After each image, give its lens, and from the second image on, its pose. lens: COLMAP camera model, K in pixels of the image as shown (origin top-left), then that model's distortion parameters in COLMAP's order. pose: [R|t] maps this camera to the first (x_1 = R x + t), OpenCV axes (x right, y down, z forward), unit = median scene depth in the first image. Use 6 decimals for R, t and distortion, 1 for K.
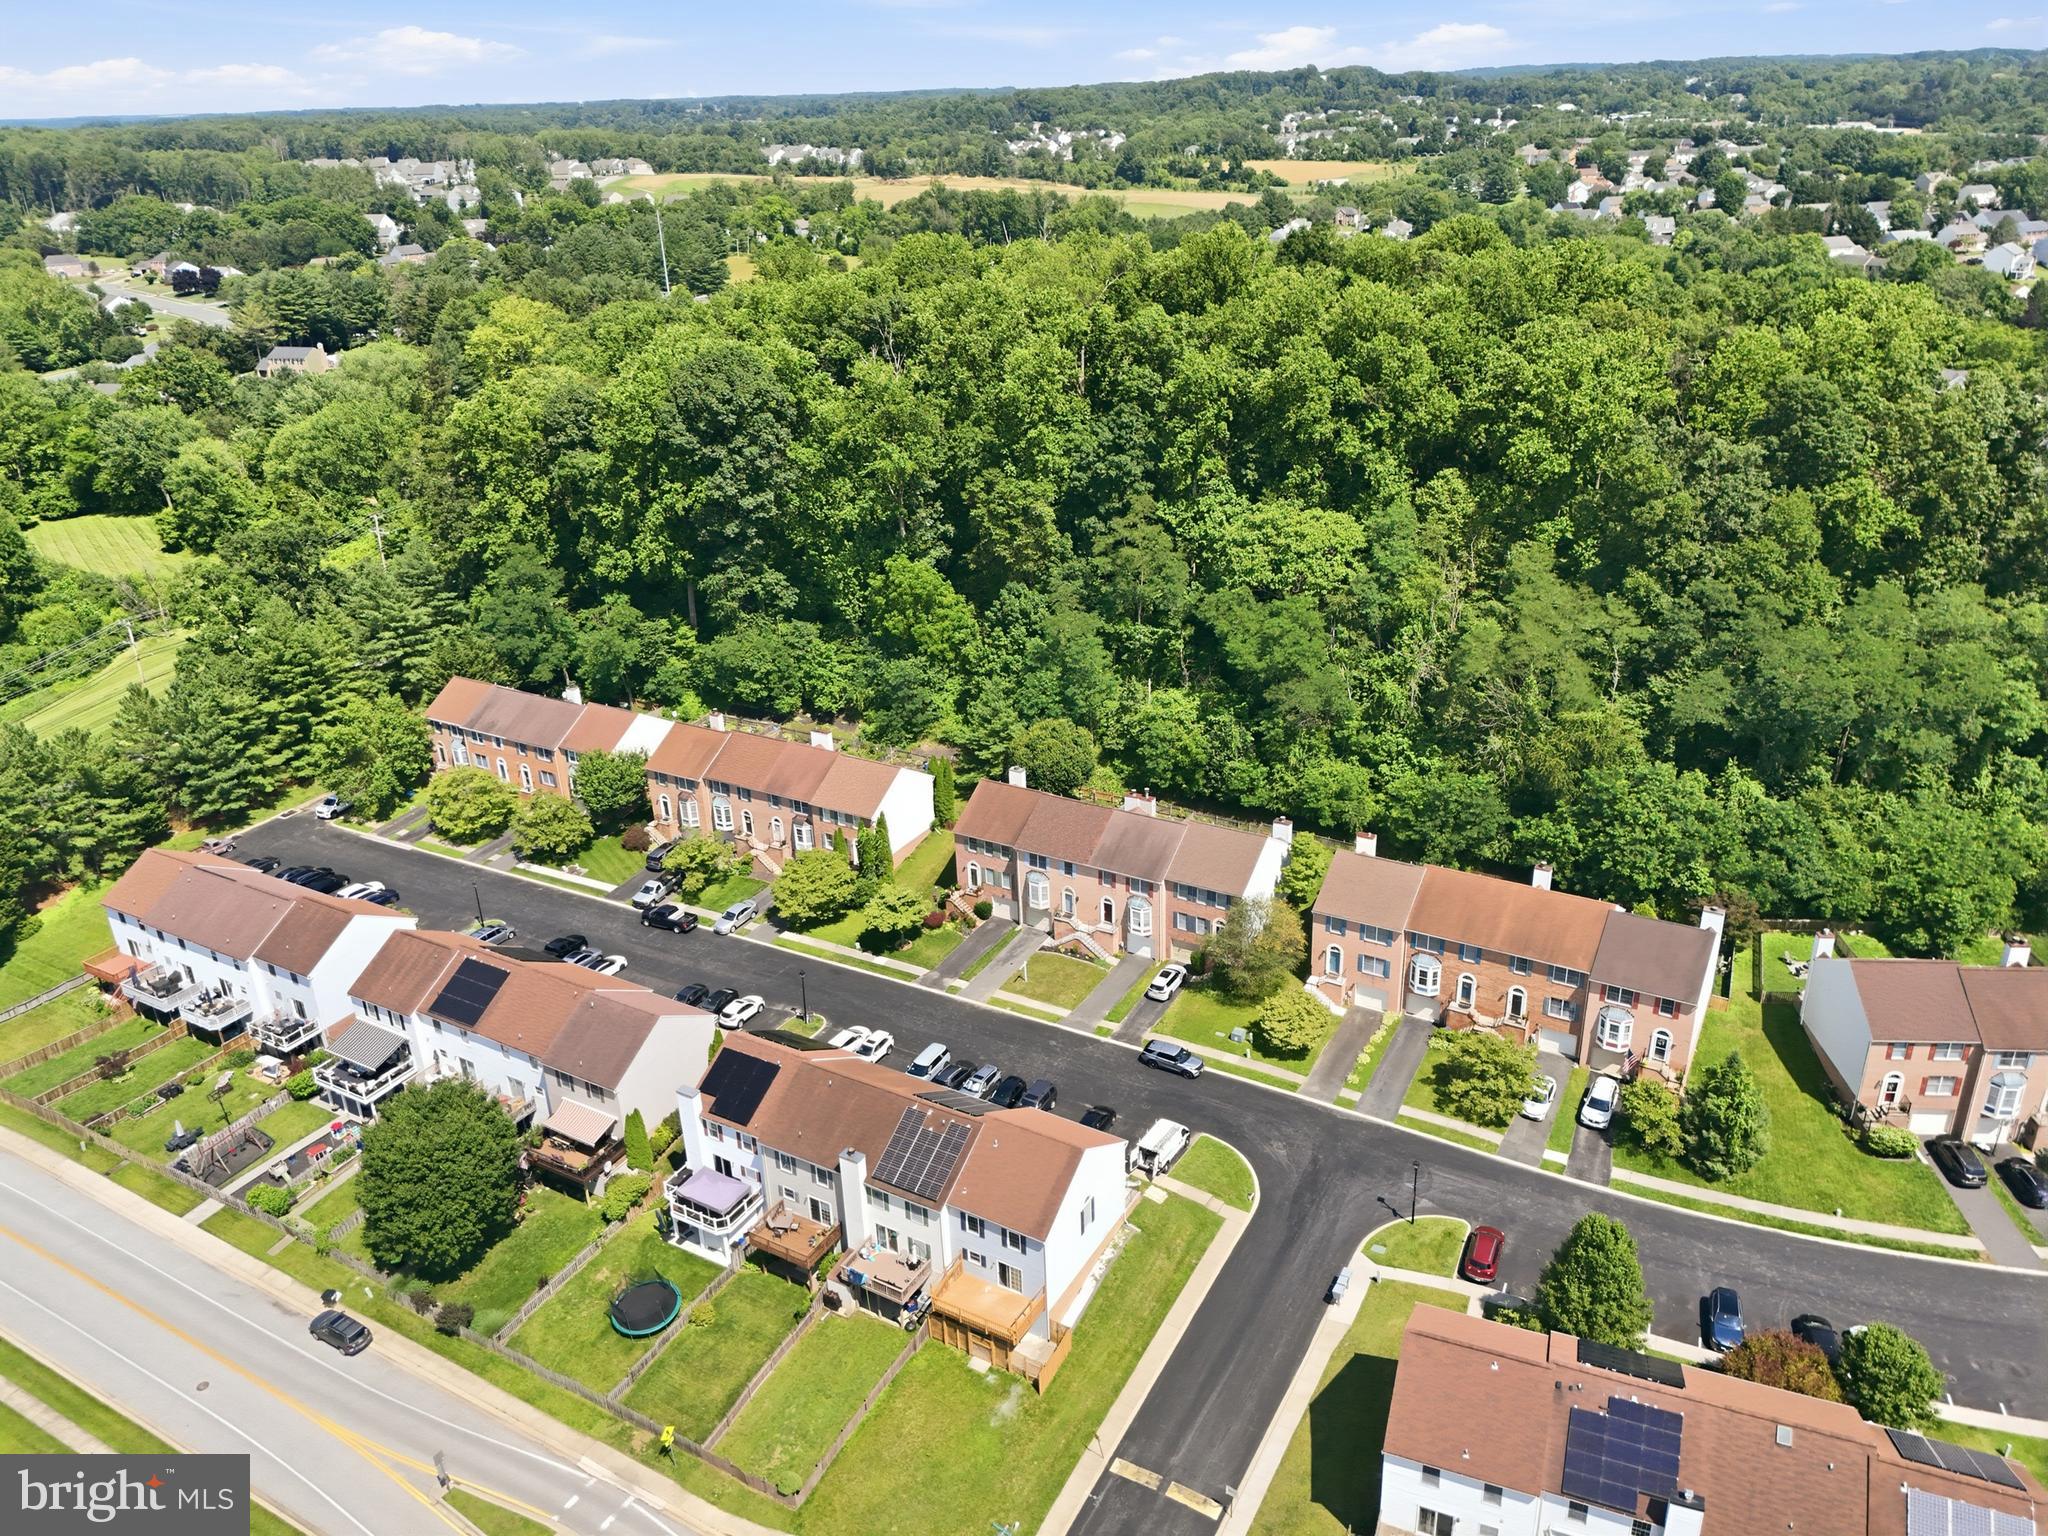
lens RADIAL K [[1500.1, 0, 1021.3], [0, 1500.1, 767.4], [0, 0, 1]] dist [0.147589, -0.248549]
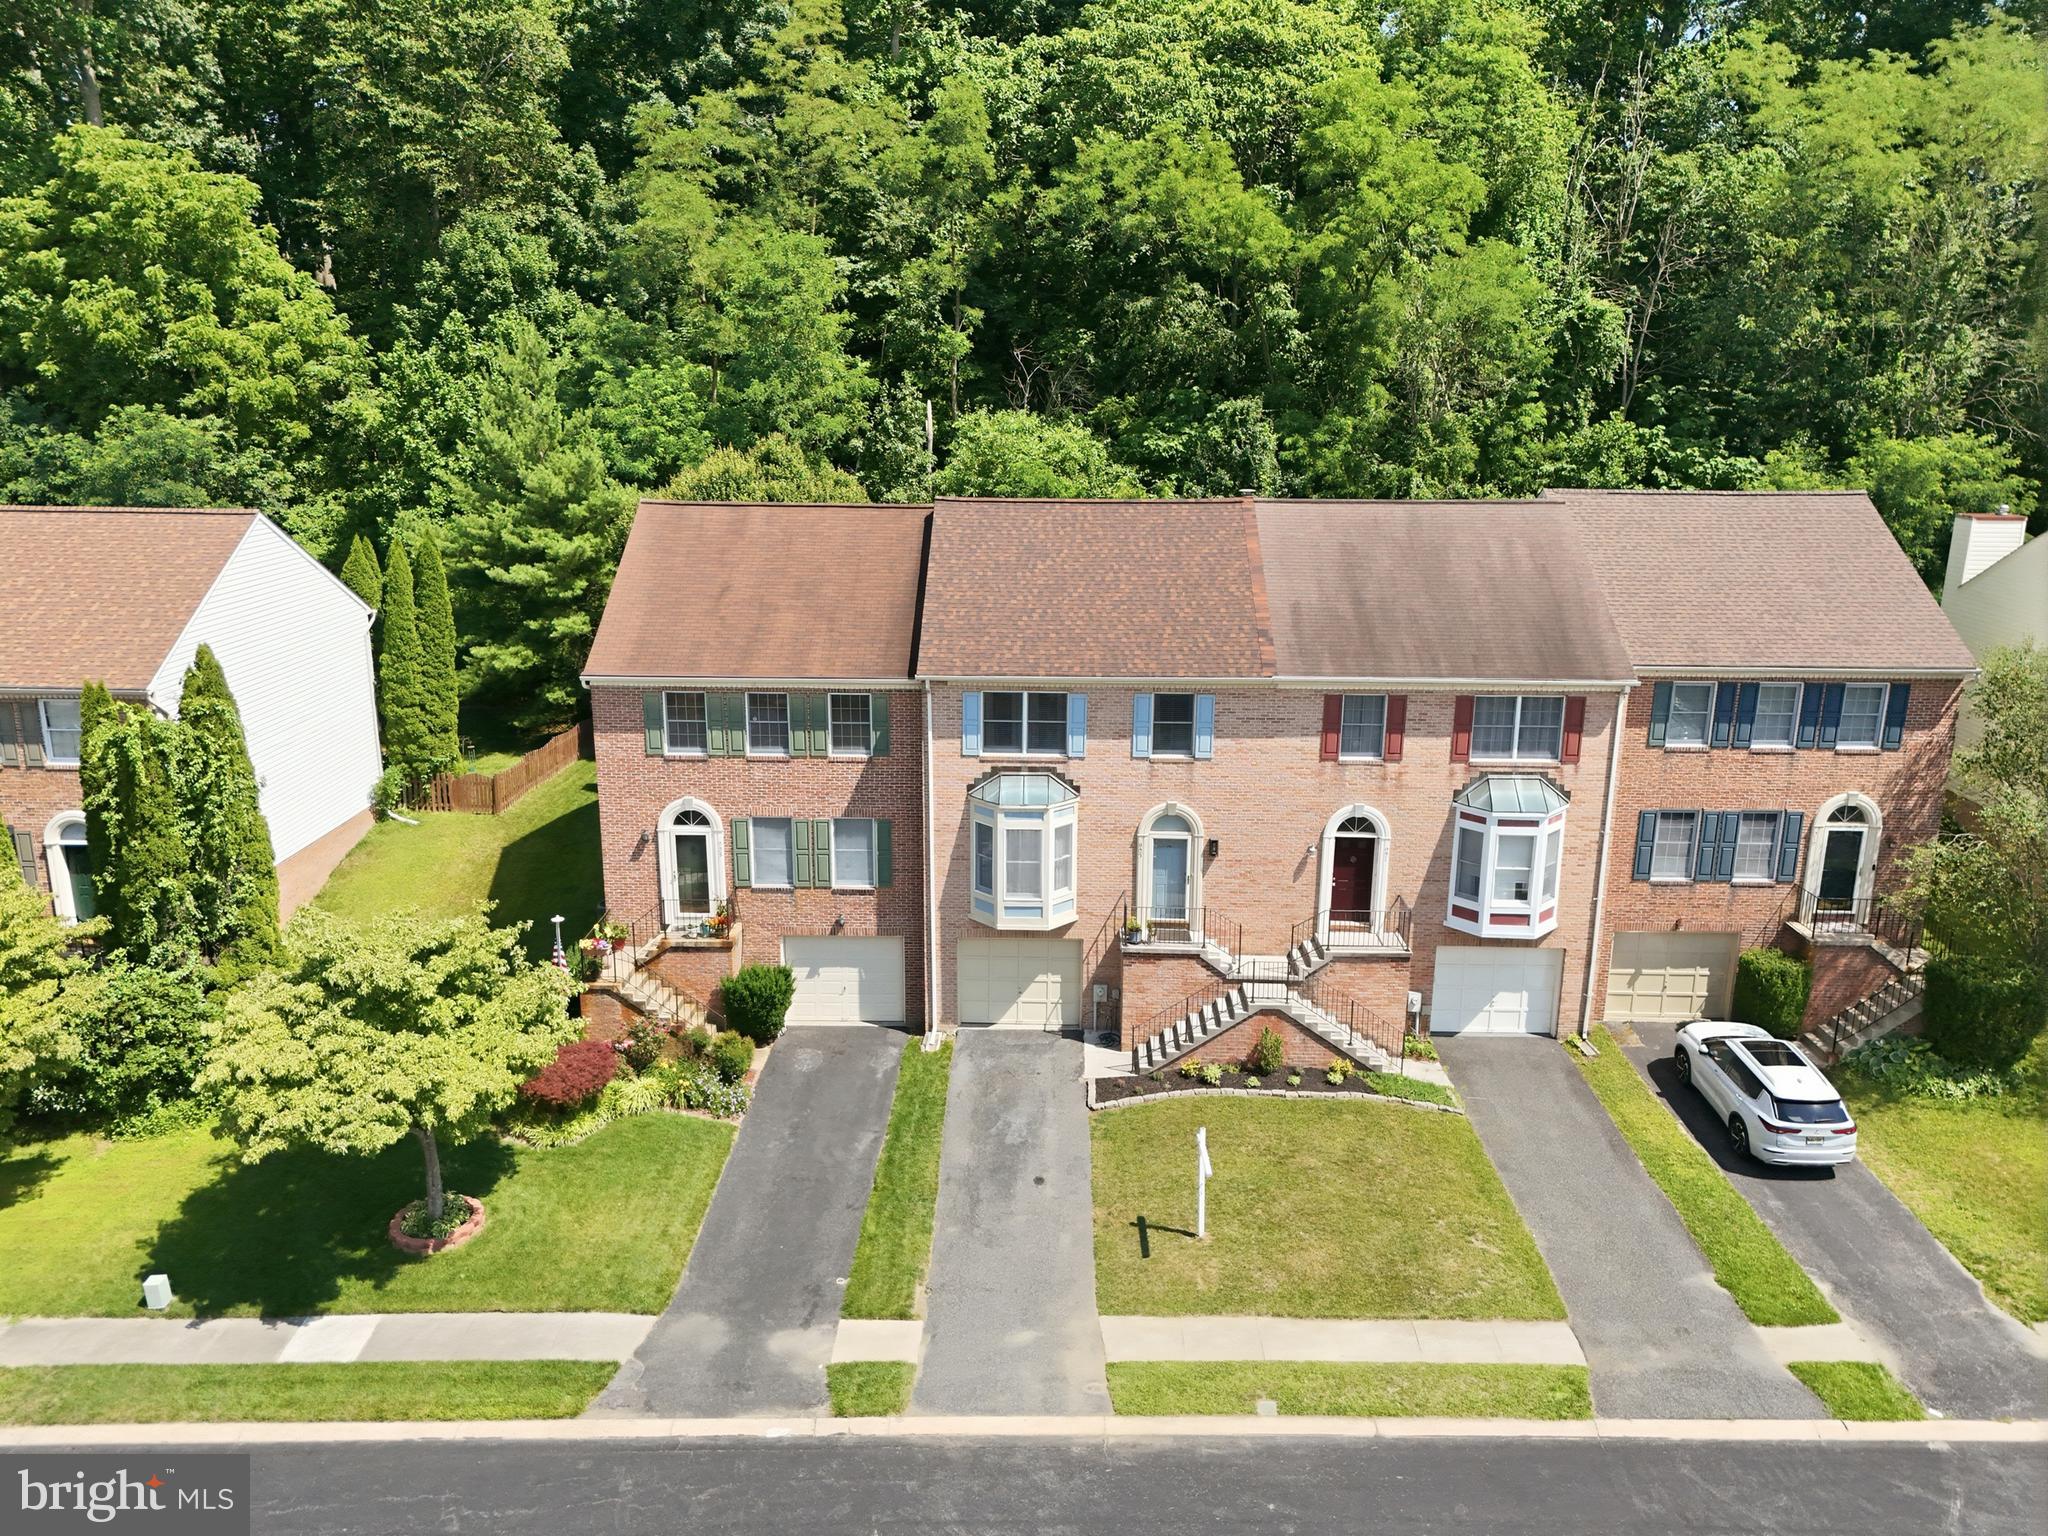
lens RADIAL K [[1511.3, 0, 1024.0], [0, 1511.3, 768.0], [0, 0, 1]] dist [0.061901, -0.049570]
pose [[0.866664, -0.083227, 0.491900, -0.102949], [0.166181, 0.977838, -0.127344, 0.096814], [-0.470400, 0.192109, 0.861288, 0.774896]]
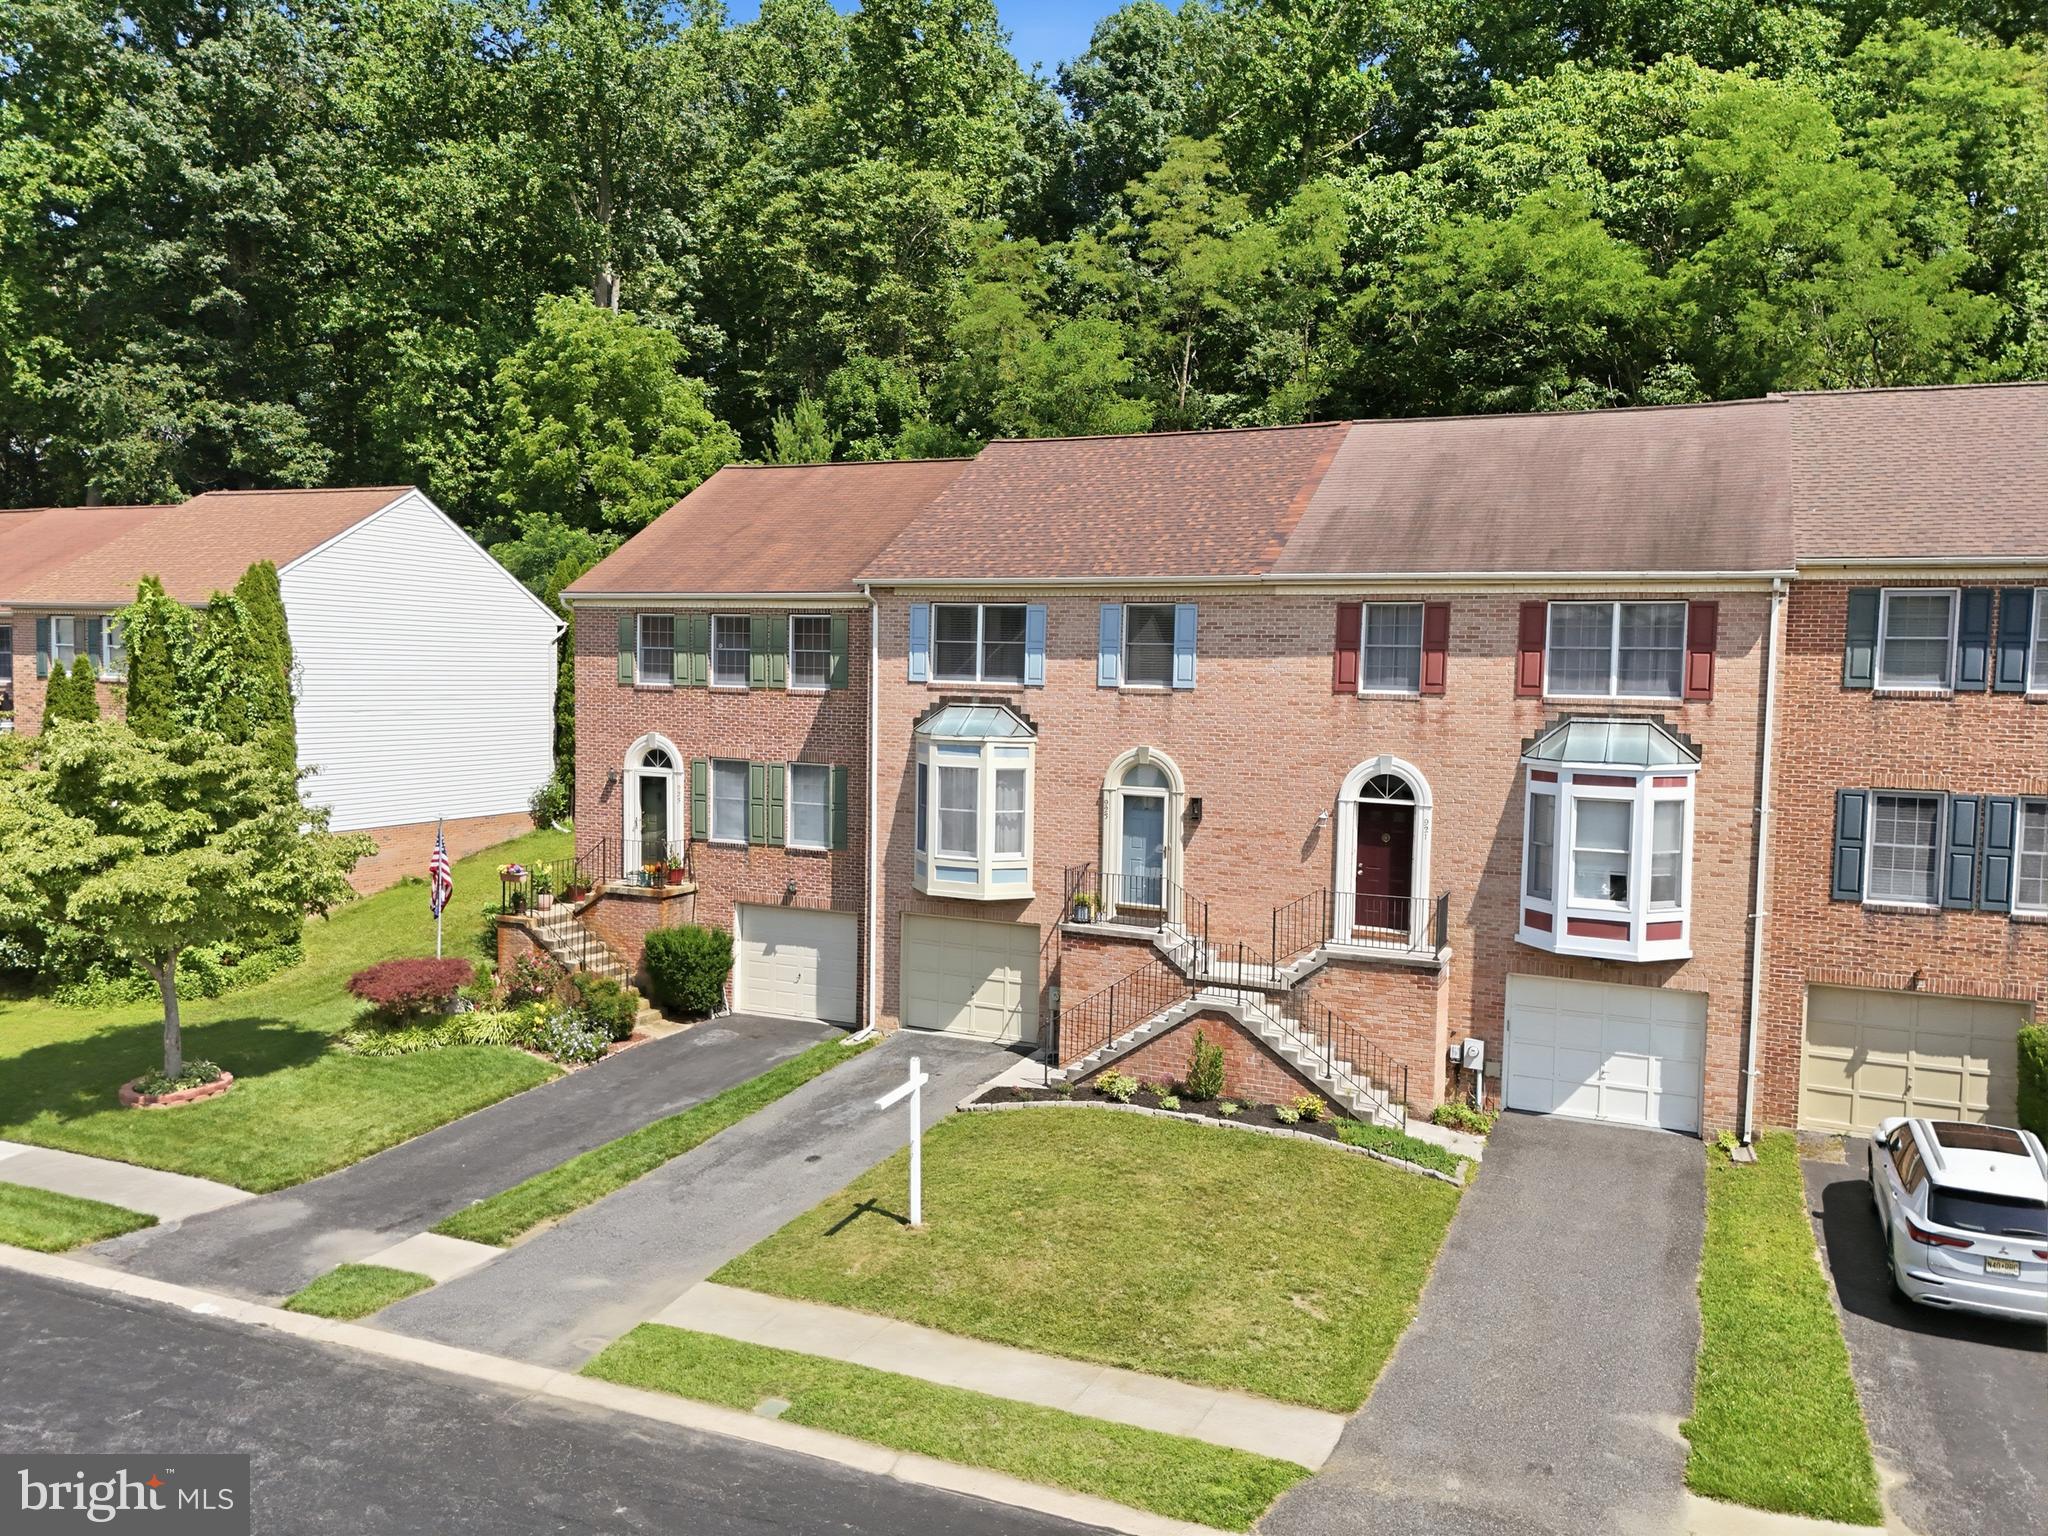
lens RADIAL K [[1511.3, 0, 1024.0], [0, 1511.3, 768.0], [0, 0, 1]] dist [0.061901, -0.049570]
pose [[0.991795, 0.051512, 0.117005, -0.005308], [-0.007494, 0.937081, -0.349030, 0.141480], [-0.127622, 0.345289, 0.929778, 0.799982]]
